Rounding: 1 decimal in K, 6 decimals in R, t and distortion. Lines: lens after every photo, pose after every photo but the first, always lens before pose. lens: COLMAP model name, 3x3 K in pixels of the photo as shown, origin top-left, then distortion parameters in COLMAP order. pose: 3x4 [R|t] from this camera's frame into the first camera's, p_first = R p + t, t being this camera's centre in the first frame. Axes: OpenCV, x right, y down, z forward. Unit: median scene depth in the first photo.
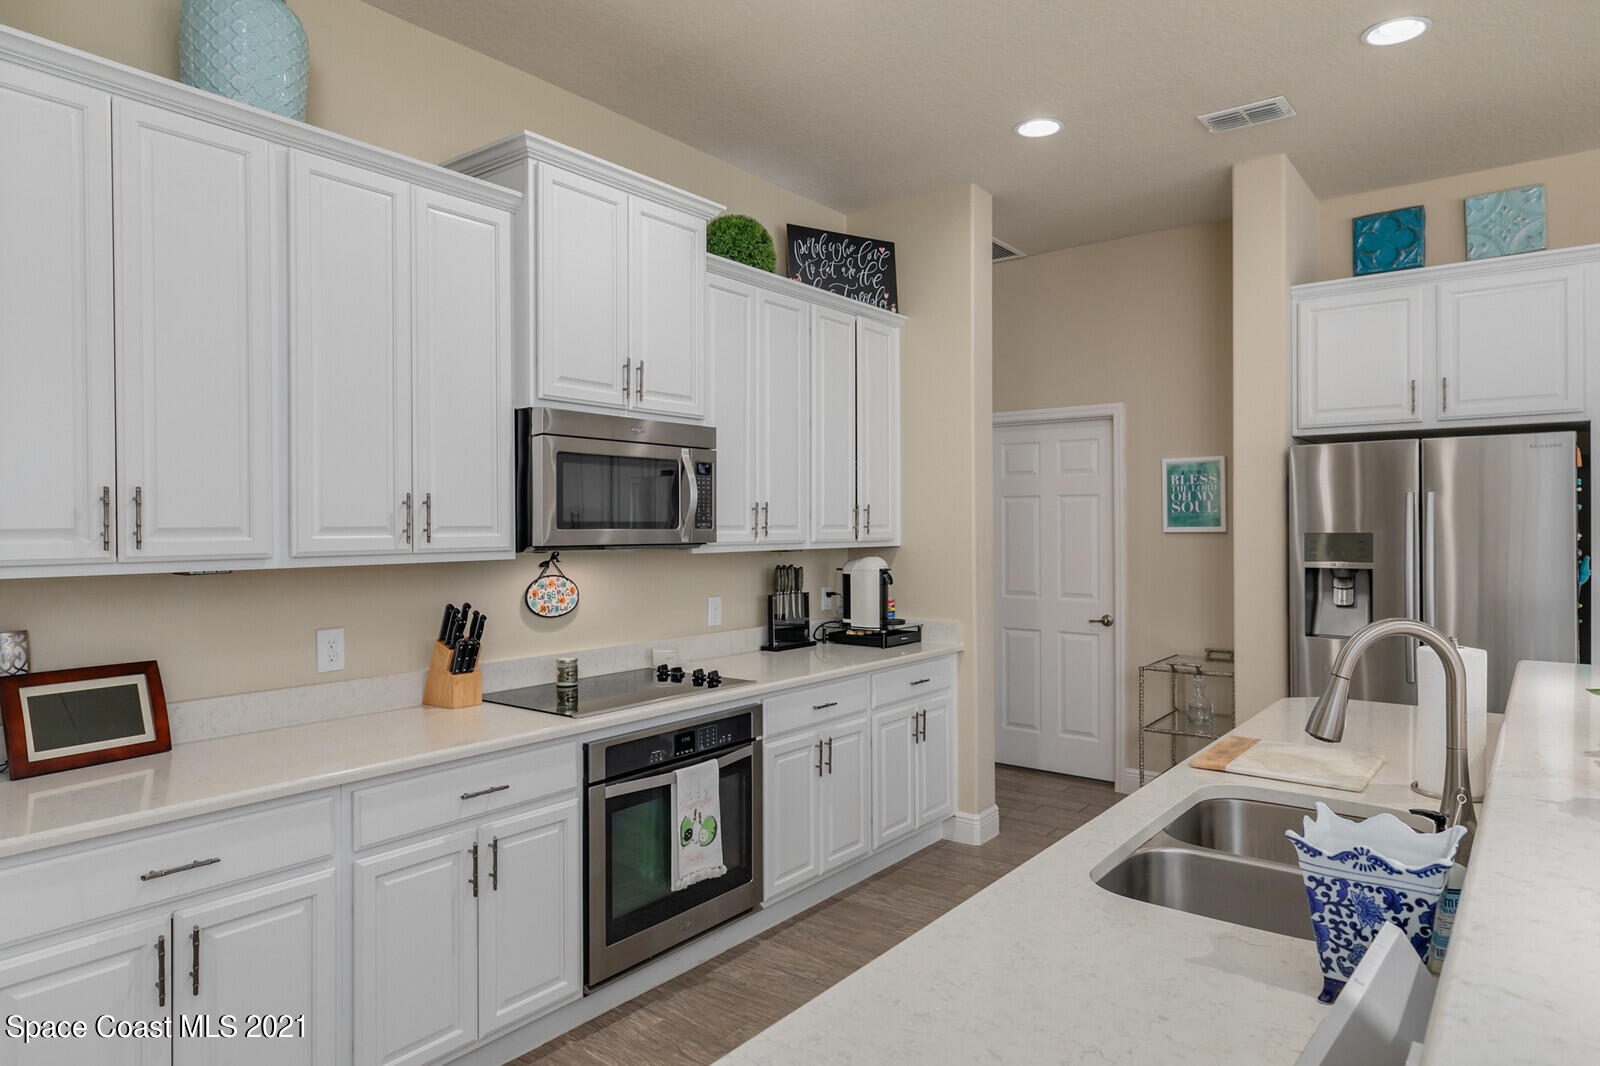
lens RADIAL K [[956.5, 0, 800.0], [0, 956.5, 533.0], [0, 0, 1]] dist [0.020981, 0.000467]
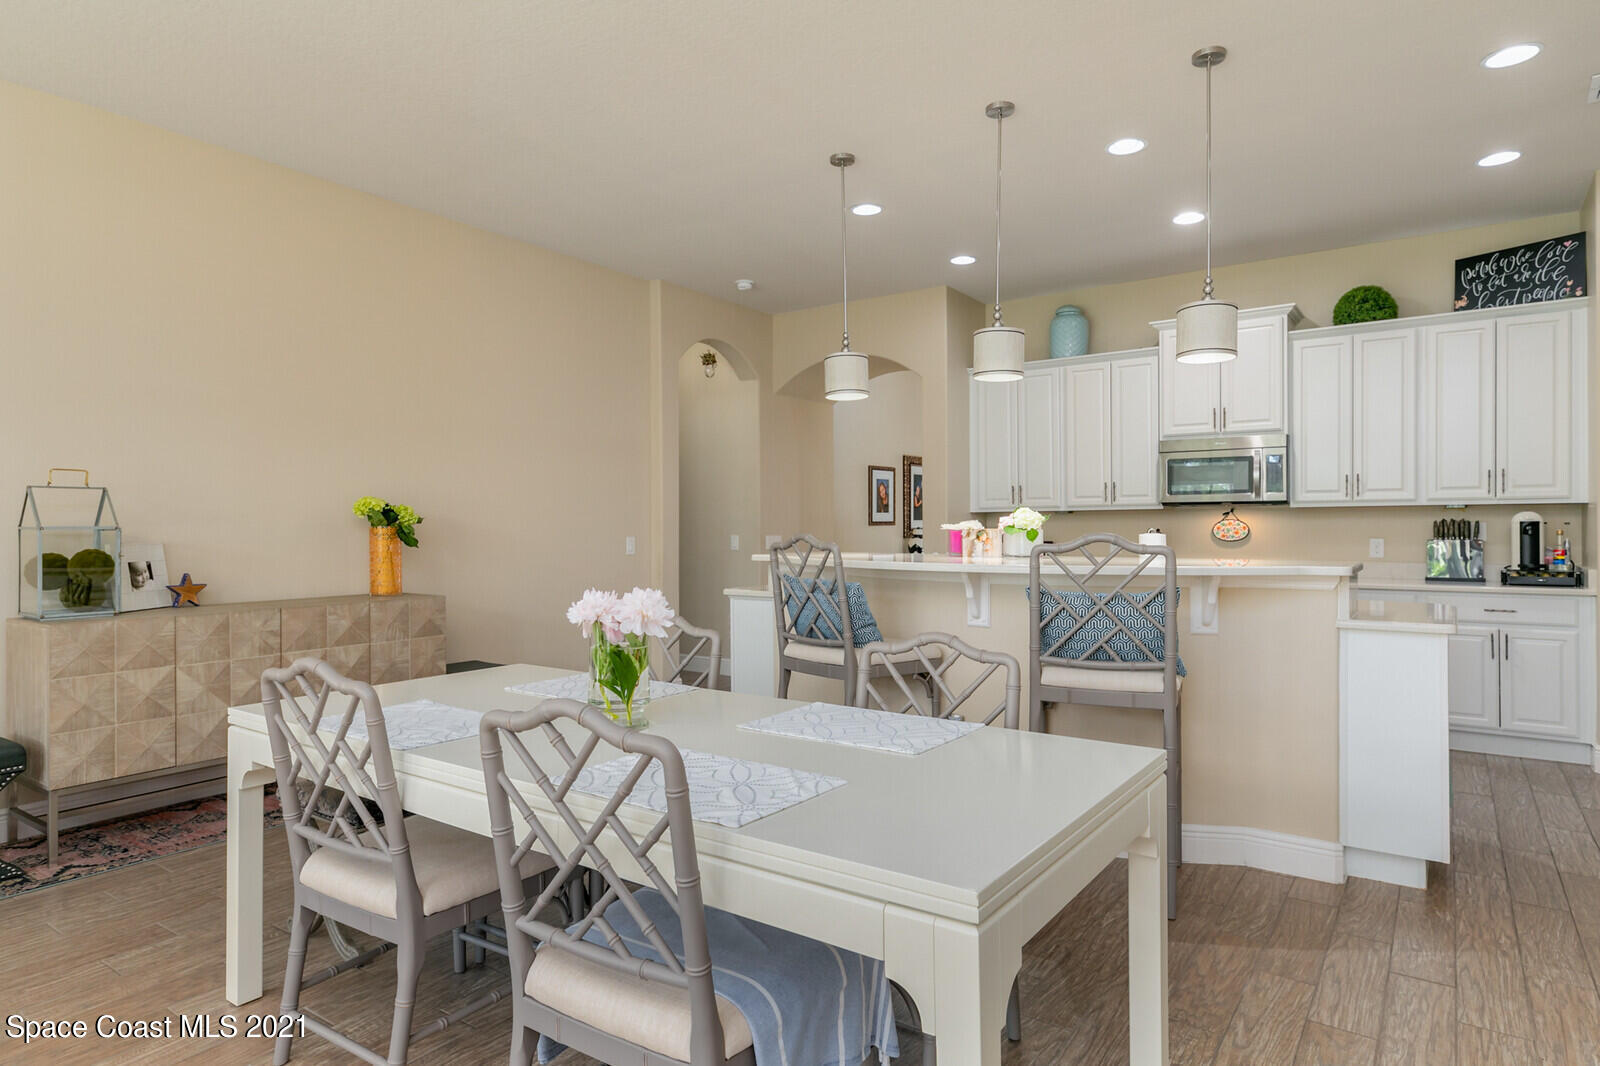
lens RADIAL K [[936.5, 0, 800.0], [0, 936.5, 533.0], [0, 0, 1]] dist [0.045698, -0.000238]
pose [[0.049248, 0.009487, -0.998742, 1.233156], [-0.003309, 0.999951, 0.009335, 0.043725], [0.998781, 0.002845, 0.049277, 0.029232]]
